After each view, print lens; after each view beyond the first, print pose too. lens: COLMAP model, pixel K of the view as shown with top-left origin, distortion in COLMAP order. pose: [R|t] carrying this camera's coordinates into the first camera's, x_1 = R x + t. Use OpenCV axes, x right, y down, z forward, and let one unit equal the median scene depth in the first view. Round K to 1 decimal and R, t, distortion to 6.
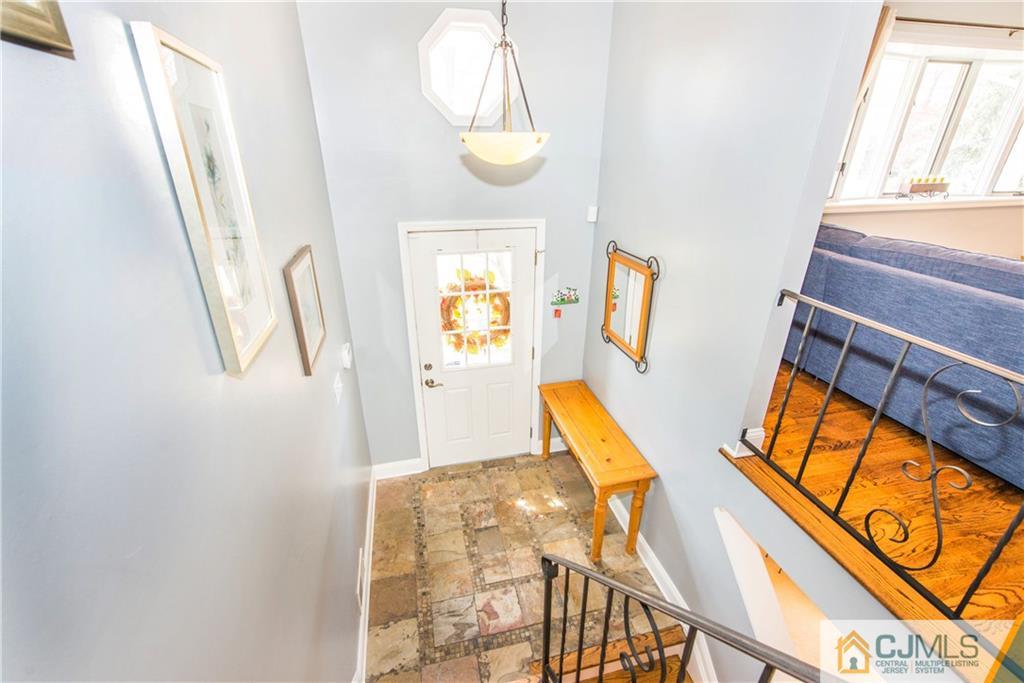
lens RADIAL K [[420.9, 0, 507.1], [0, 420.9, 341.6], [0, 0, 1]] dist [0.003814, -0.002004]
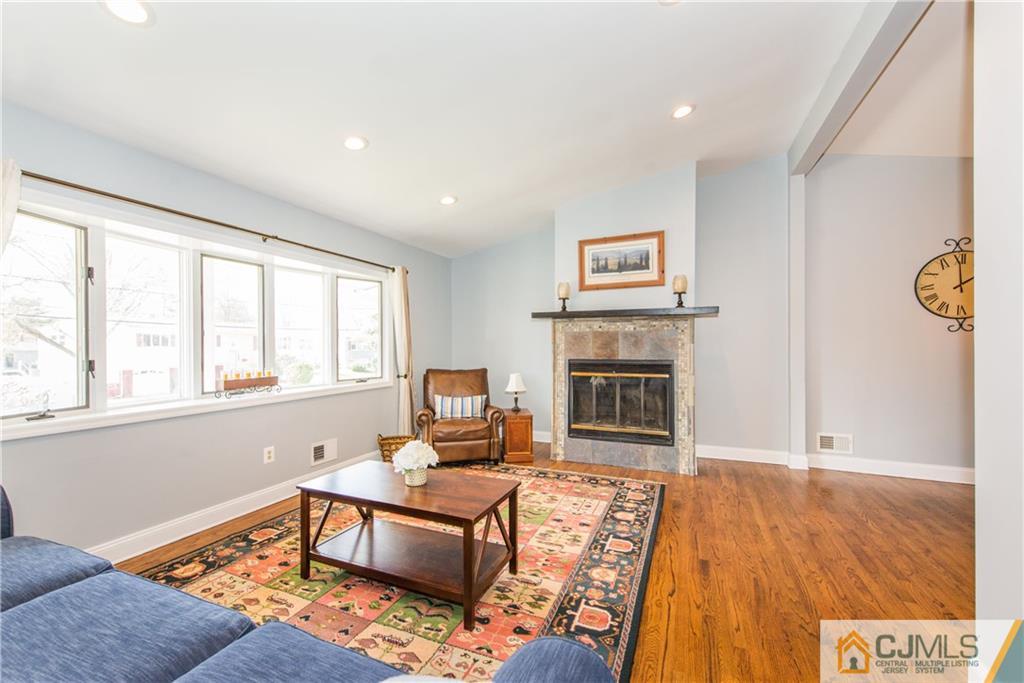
lens RADIAL K [[420.9, 0, 507.2], [0, 420.9, 345.4], [0, 0, 1]] dist [0.003814, -0.002004]
pose [[0.579583, 0.003941, 0.814903, 0.590374], [0.330704, 0.912807, -0.239621, -0.047792], [-0.744794, 0.408372, 0.527744, 0.102886]]
